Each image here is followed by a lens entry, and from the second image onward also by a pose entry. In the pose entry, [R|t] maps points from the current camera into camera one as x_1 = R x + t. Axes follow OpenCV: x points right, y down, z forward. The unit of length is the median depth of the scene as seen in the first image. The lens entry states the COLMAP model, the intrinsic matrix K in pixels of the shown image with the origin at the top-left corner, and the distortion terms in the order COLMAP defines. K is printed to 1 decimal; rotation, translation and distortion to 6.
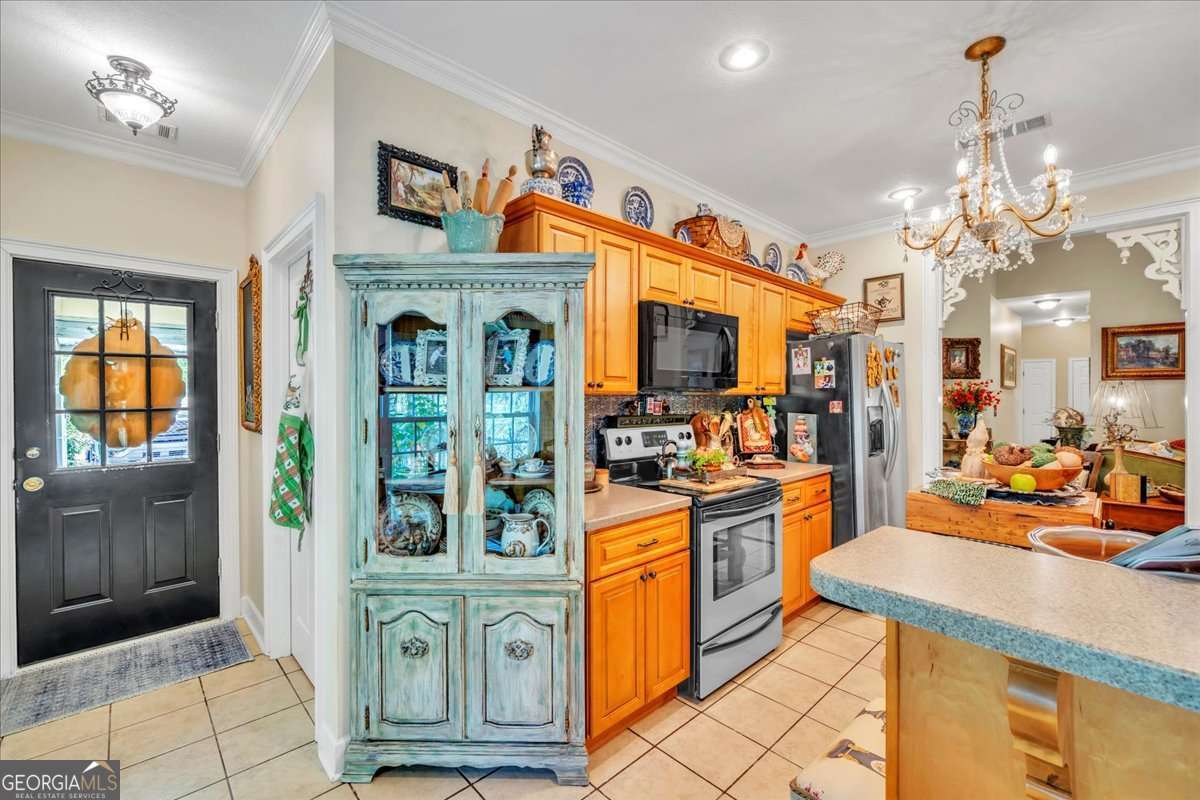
lens RADIAL K [[502.8, 0, 587.0], [0, 502.8, 395.0], [0, 0, 1]] dist [0.001475, 0.000113]
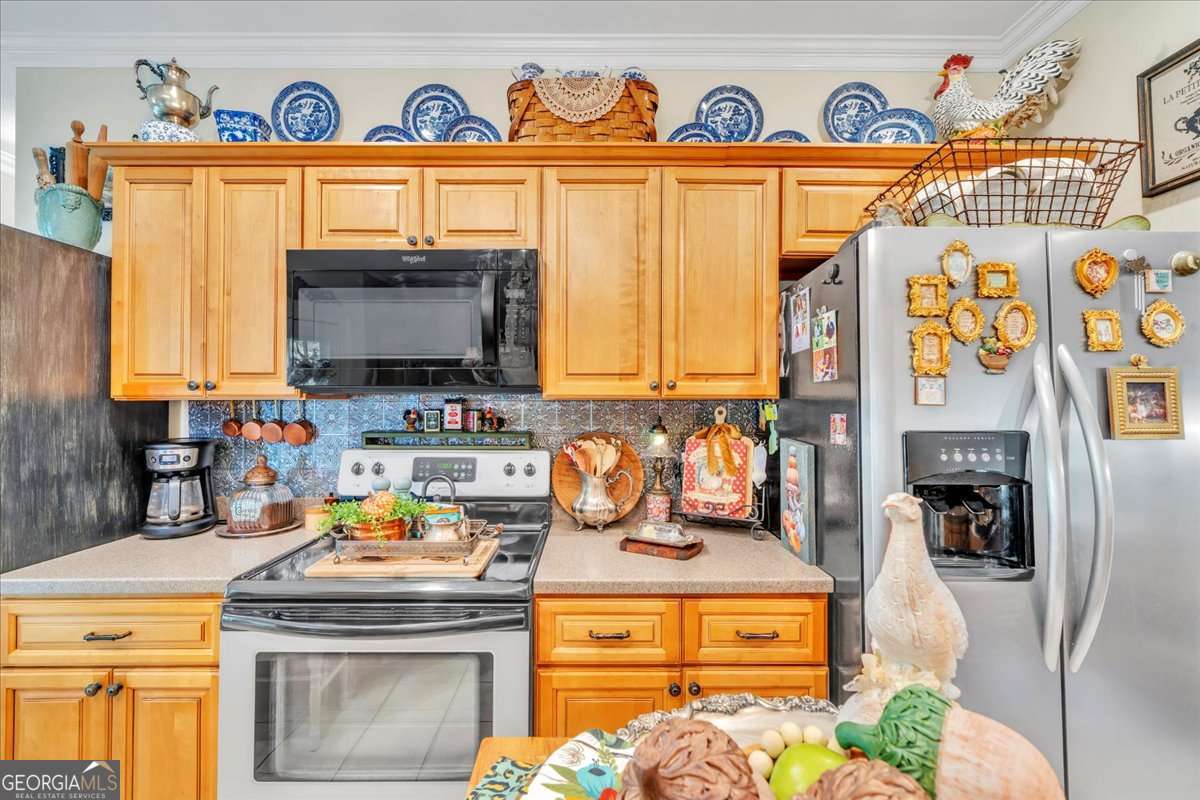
lens RADIAL K [[513.9, 0, 598.0], [0, 513.9, 388.5], [0, 0, 1]] dist [-0.001886, -0.000406]
pose [[0.740234, -0.018799, -0.672086, 0.619707], [0.002728, 0.999685, -0.024959, 0.002095], [0.672343, 0.016642, 0.740052, 0.572676]]
